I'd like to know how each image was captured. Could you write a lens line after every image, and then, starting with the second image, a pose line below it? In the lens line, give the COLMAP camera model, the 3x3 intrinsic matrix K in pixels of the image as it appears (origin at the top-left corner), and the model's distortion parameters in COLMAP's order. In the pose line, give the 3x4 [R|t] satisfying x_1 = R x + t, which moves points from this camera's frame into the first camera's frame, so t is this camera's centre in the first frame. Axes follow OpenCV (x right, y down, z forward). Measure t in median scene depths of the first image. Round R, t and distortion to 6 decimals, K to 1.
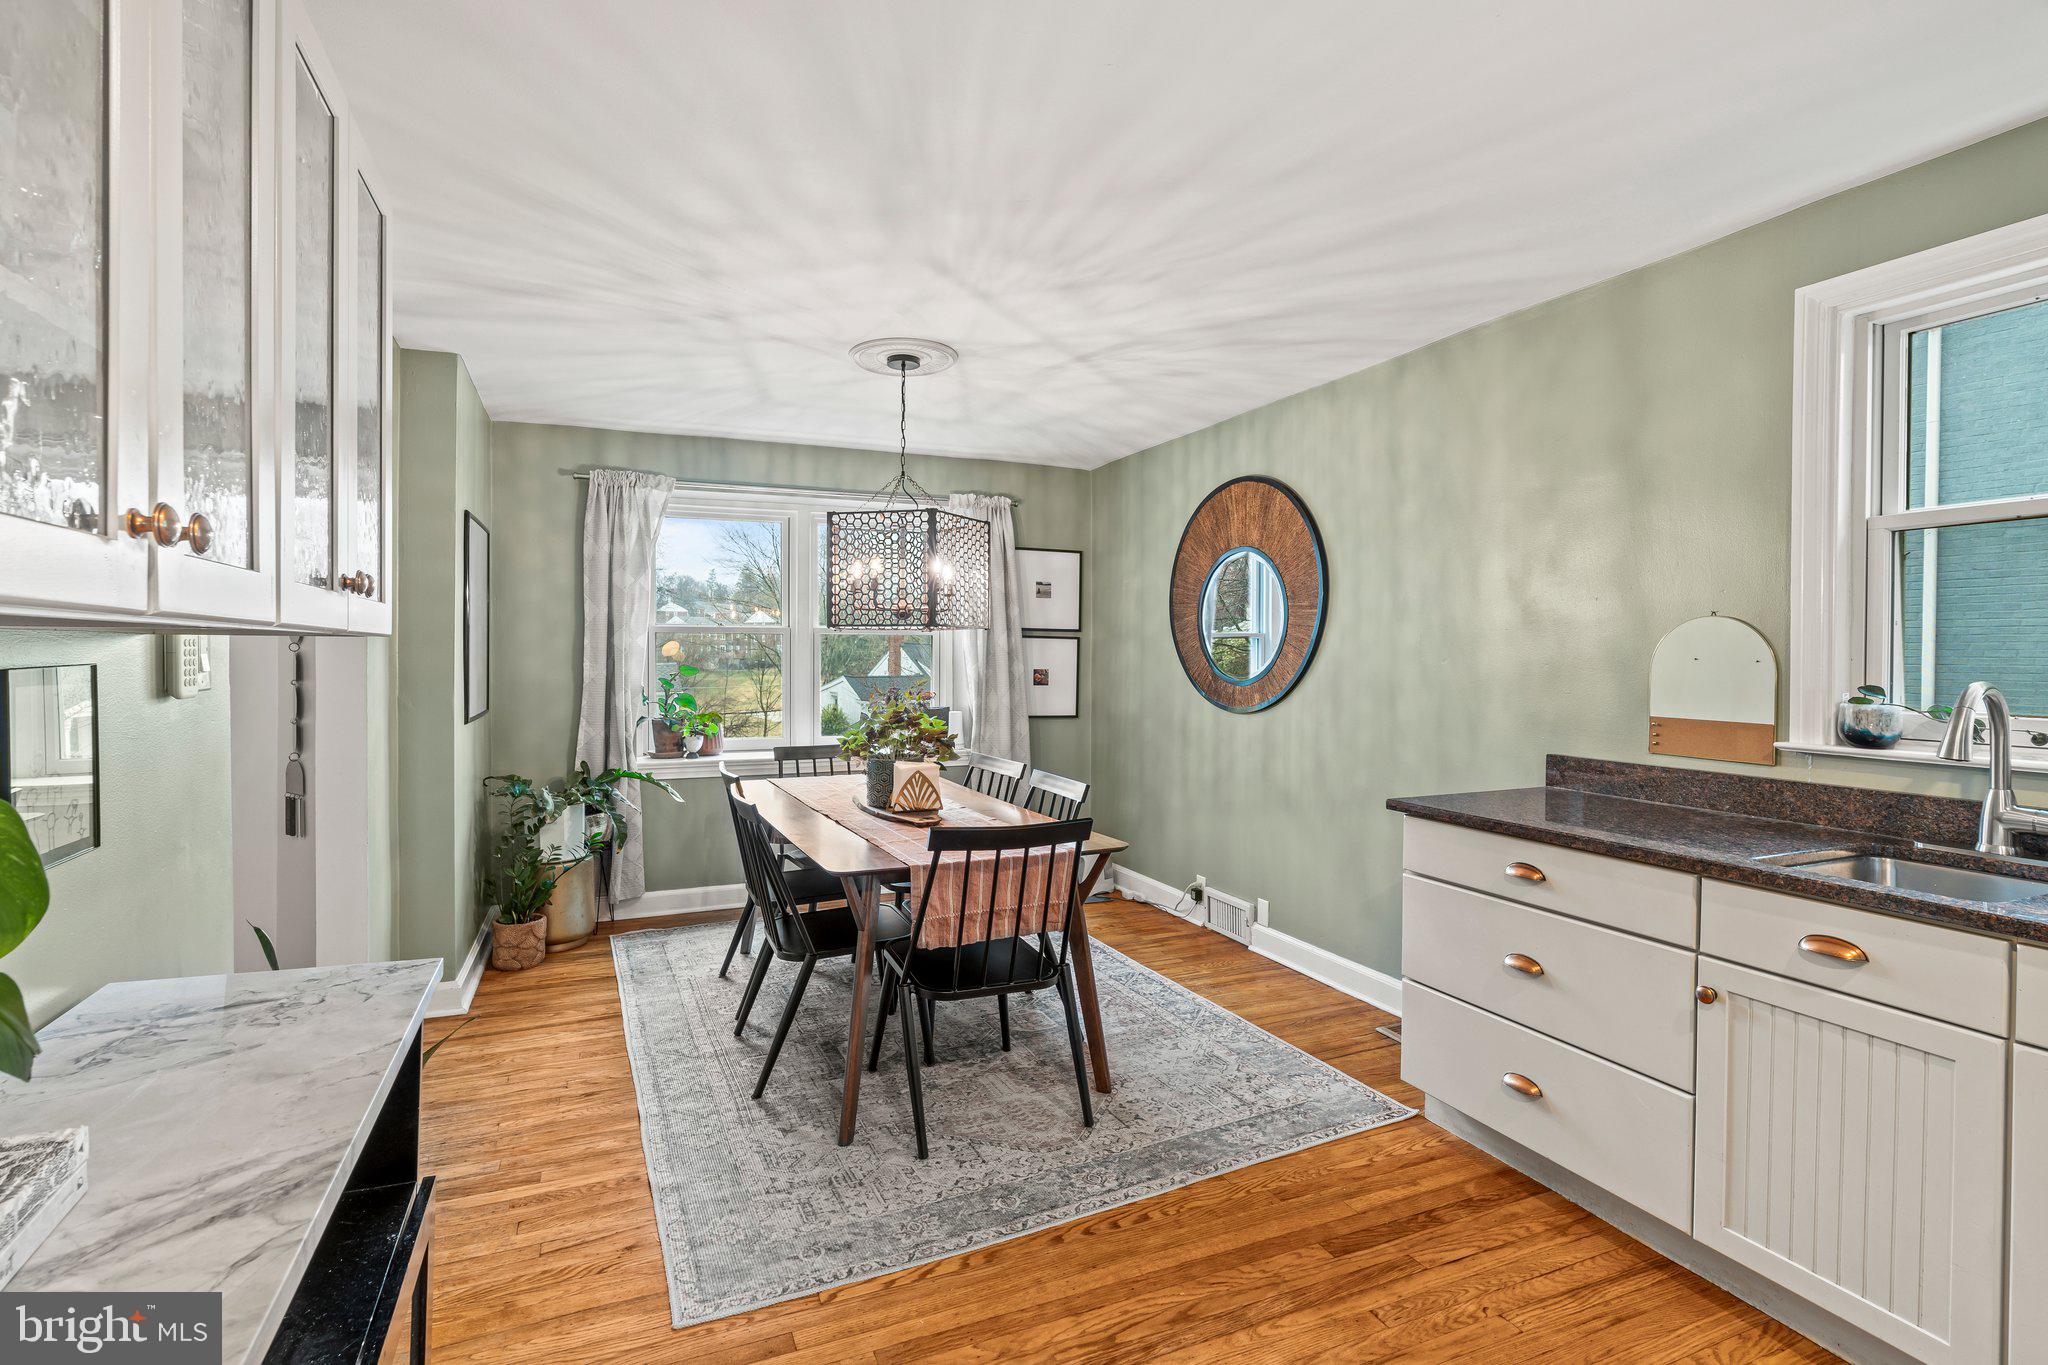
lens RADIAL K [[942.1, 0, 1062.6], [0, 942.1, 654.1], [0, 0, 1]] dist [-0.001358, -0.000085]
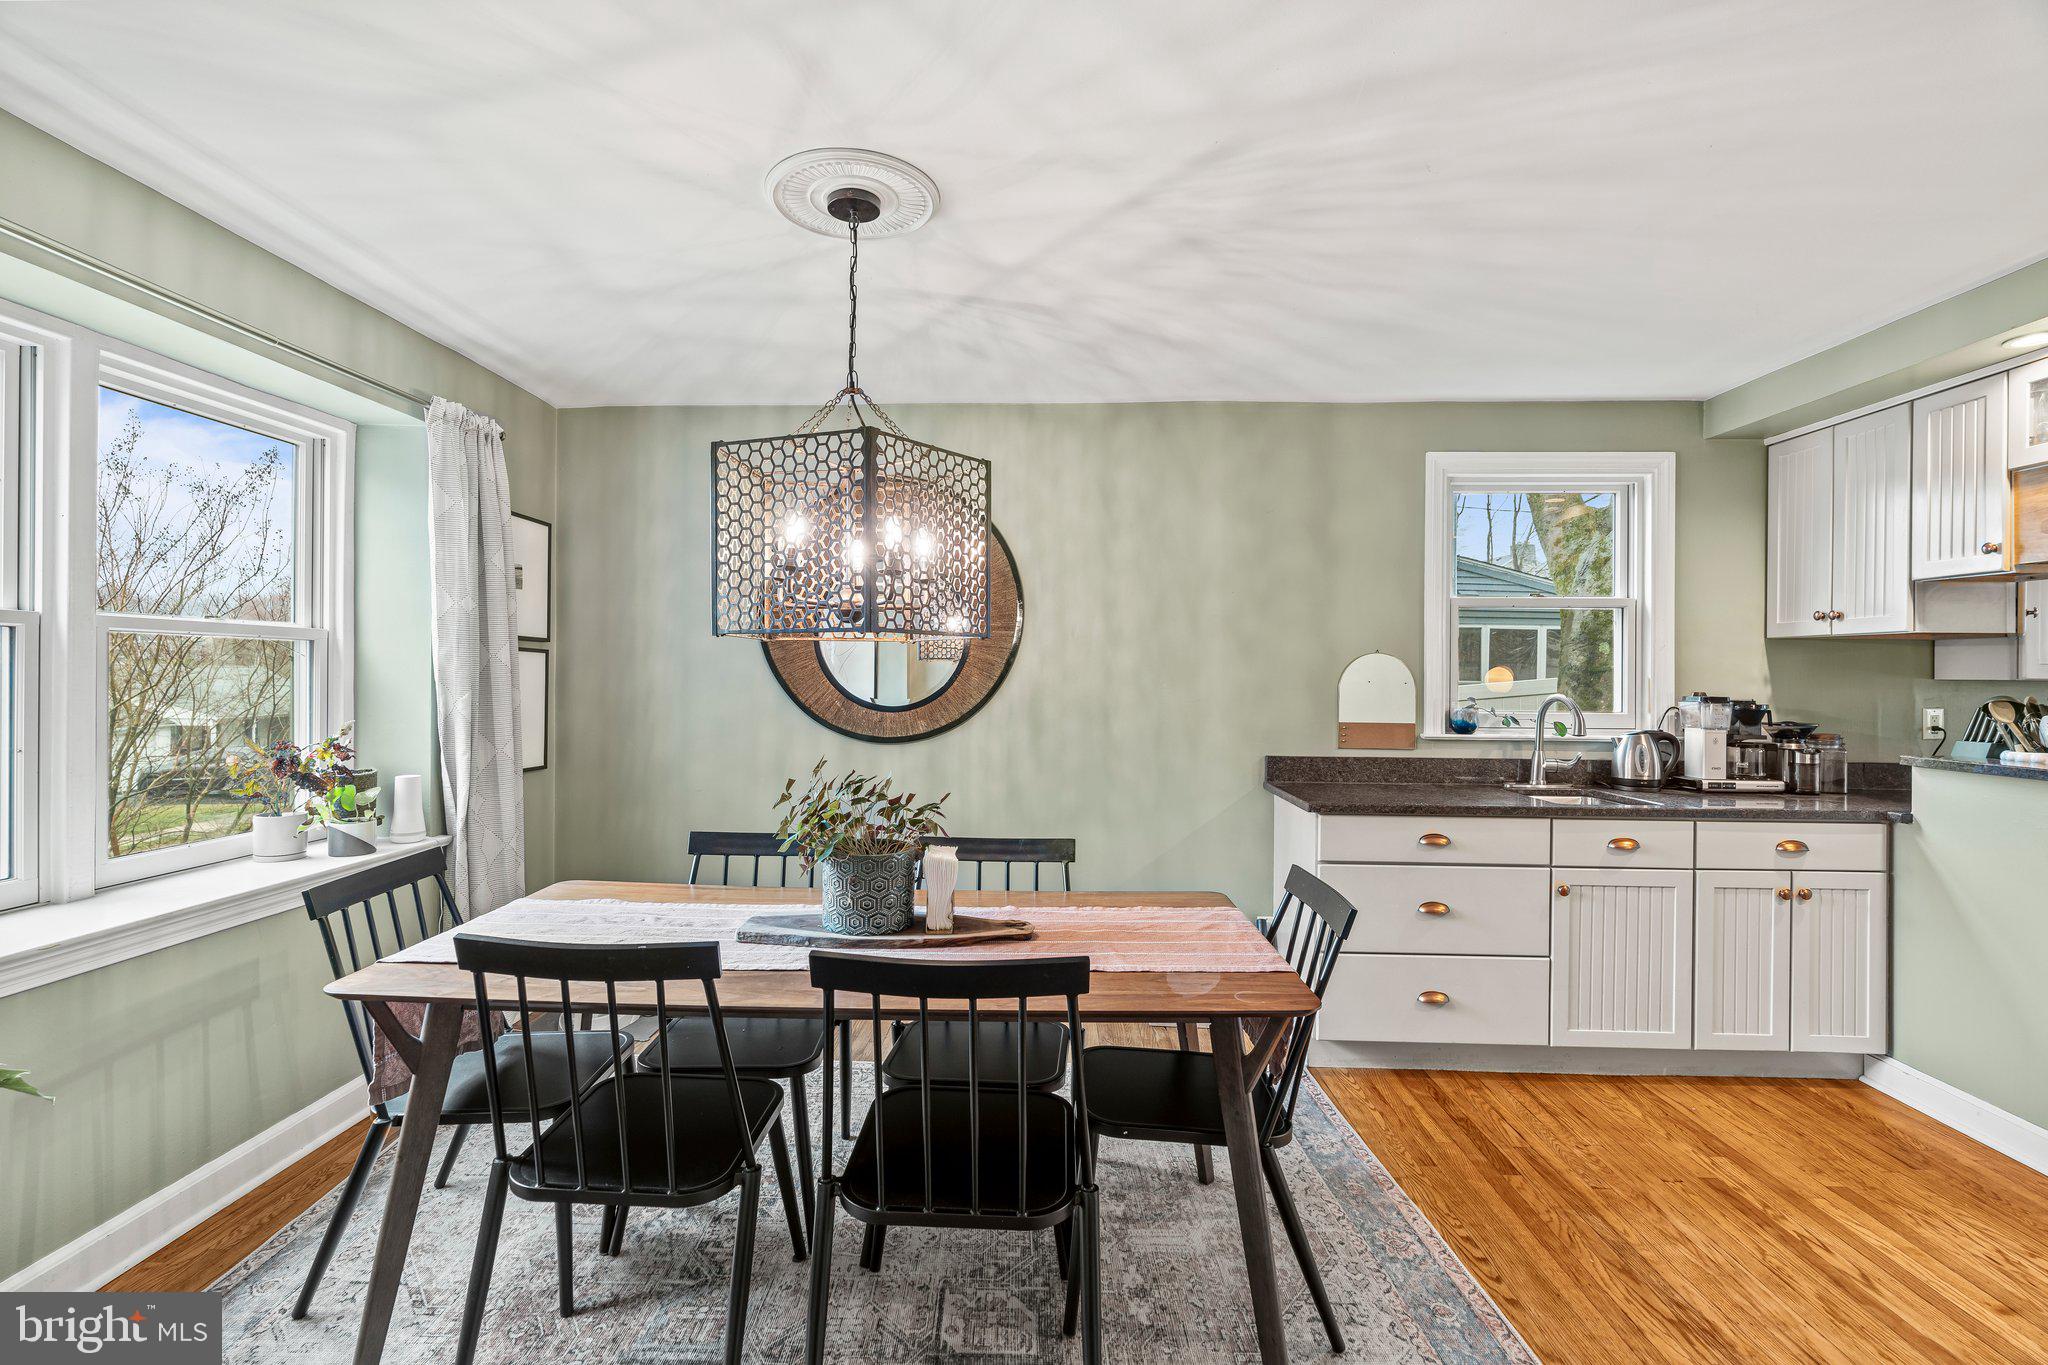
lens RADIAL K [[911.6, 0, 1019.1], [0, 911.6, 669.4], [0, 0, 1]] dist [-0.005637, -0.000051]
pose [[0.463672, 0.004466, 0.885995, -0.741505], [-0.004428, 0.999986, -0.002724, -0.006437], [-0.885996, -0.002660, 0.463686, 0.722184]]
